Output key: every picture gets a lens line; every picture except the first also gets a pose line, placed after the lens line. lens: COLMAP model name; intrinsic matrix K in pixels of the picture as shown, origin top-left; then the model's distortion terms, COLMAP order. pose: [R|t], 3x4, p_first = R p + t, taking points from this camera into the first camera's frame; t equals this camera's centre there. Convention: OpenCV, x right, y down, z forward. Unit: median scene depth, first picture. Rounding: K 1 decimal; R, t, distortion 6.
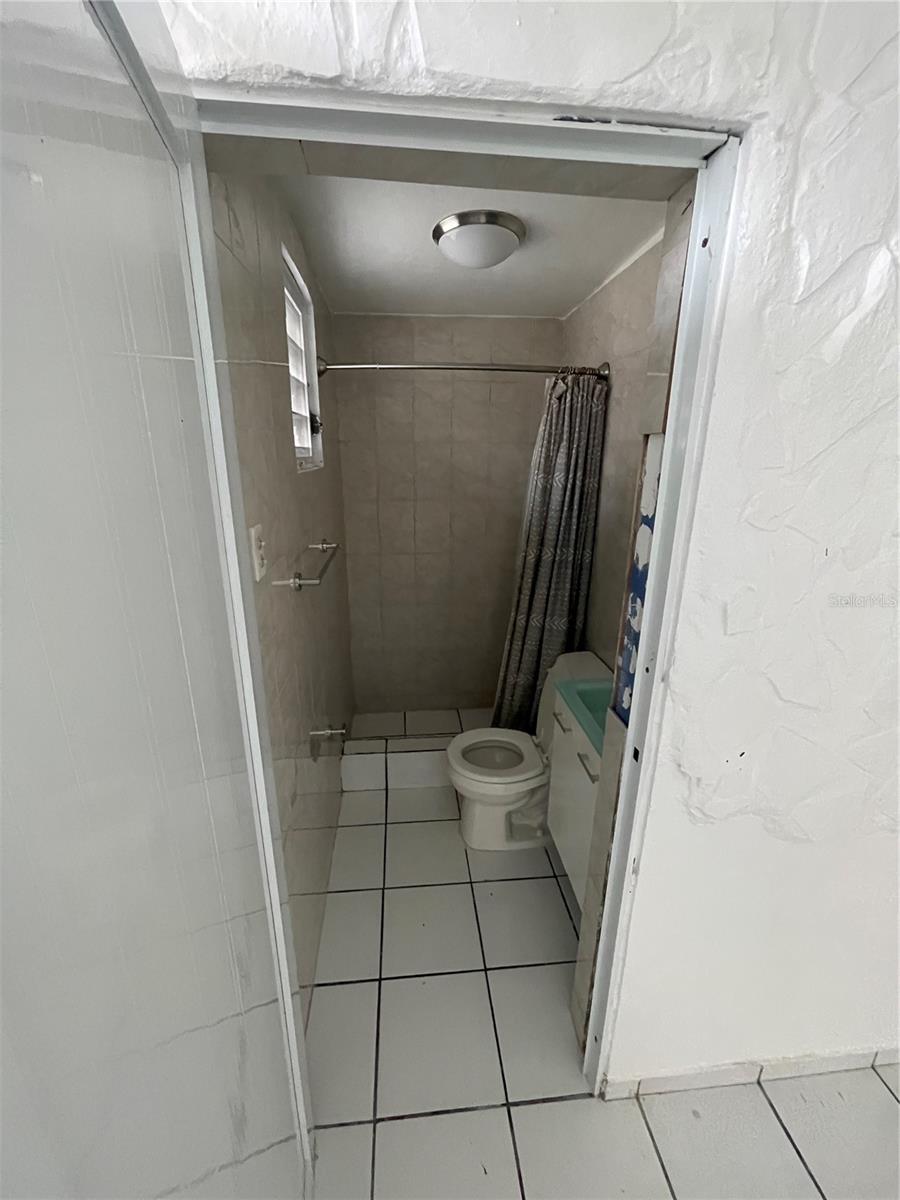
lens RADIAL K [[485.4, 0, 450.7], [0, 485.4, 600.5], [0, 0, 1]] dist [-0.008182, 0.000330]
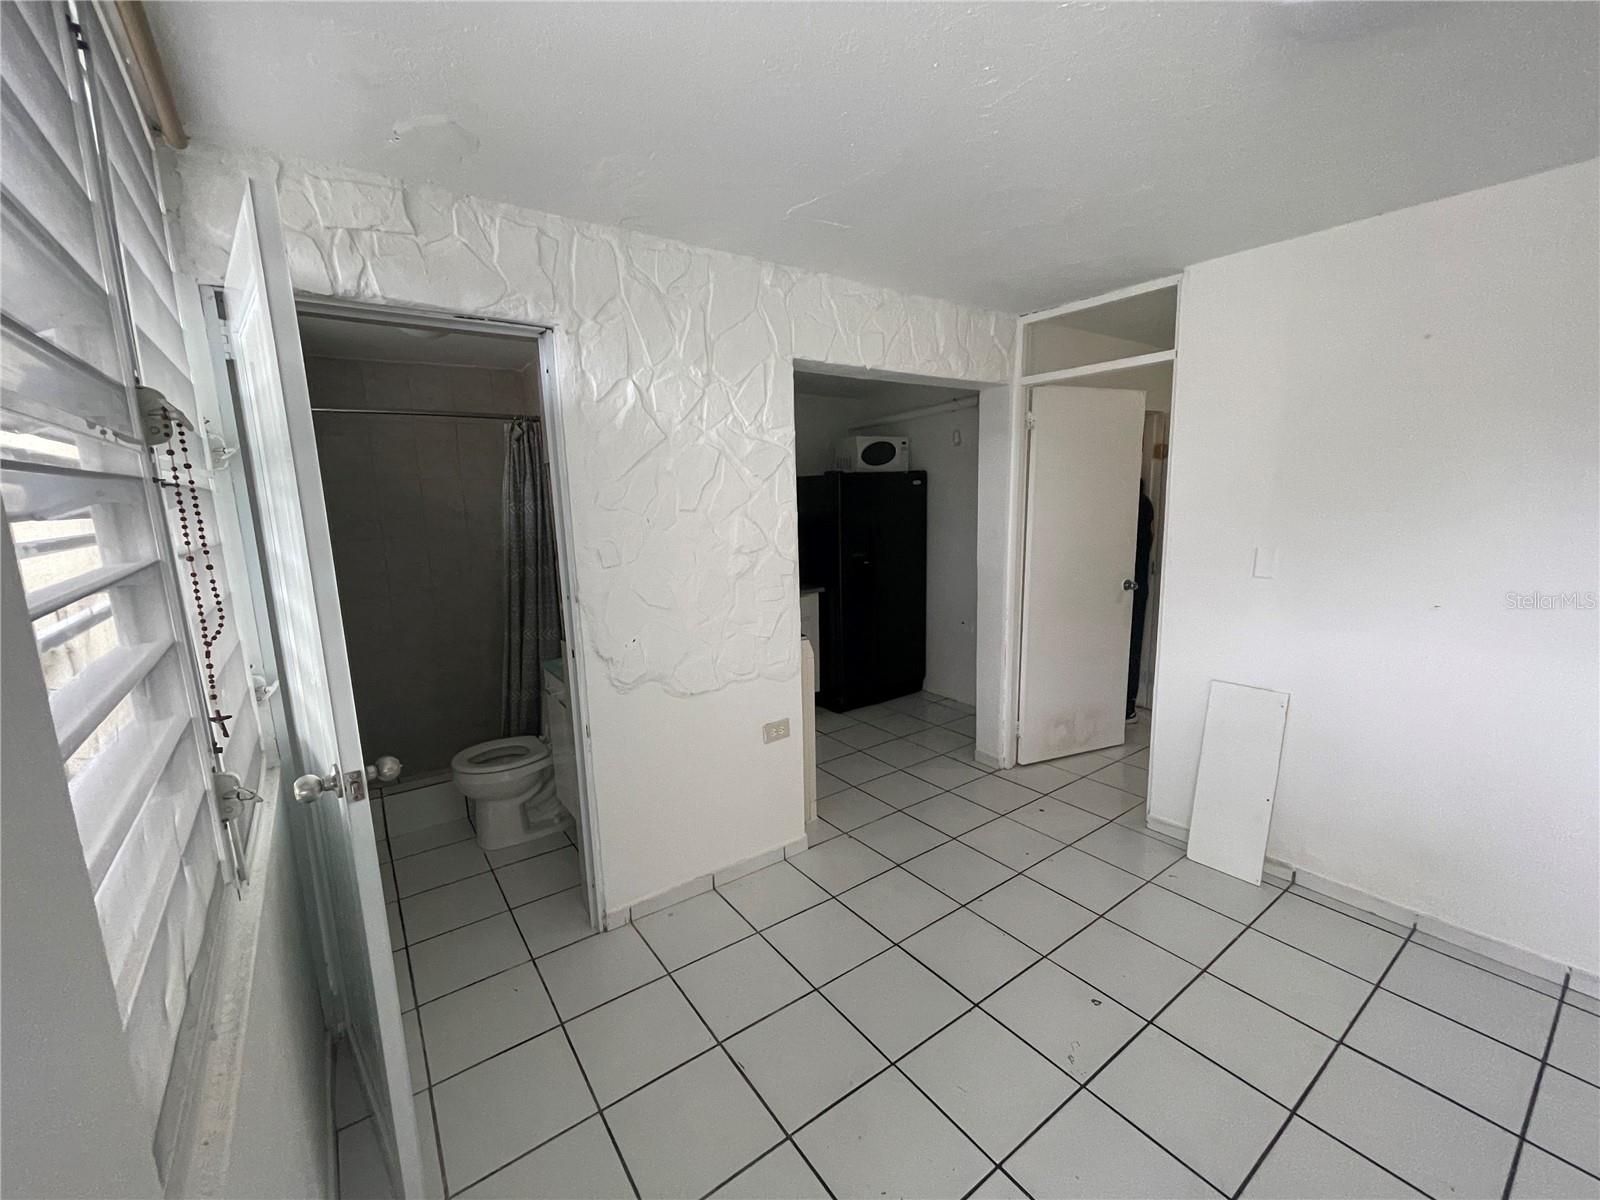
lens RADIAL K [[647.2, 0, 800.3], [0, 647.2, 601.5], [0, 0, 1]] dist [-0.008182, 0.000330]
pose [[0.865195, -0.113306, 0.488466, 0.003824], [0.180930, 0.979054, -0.093368, 0.380631], [-0.467656, 0.169160, 0.867573, -0.985062]]
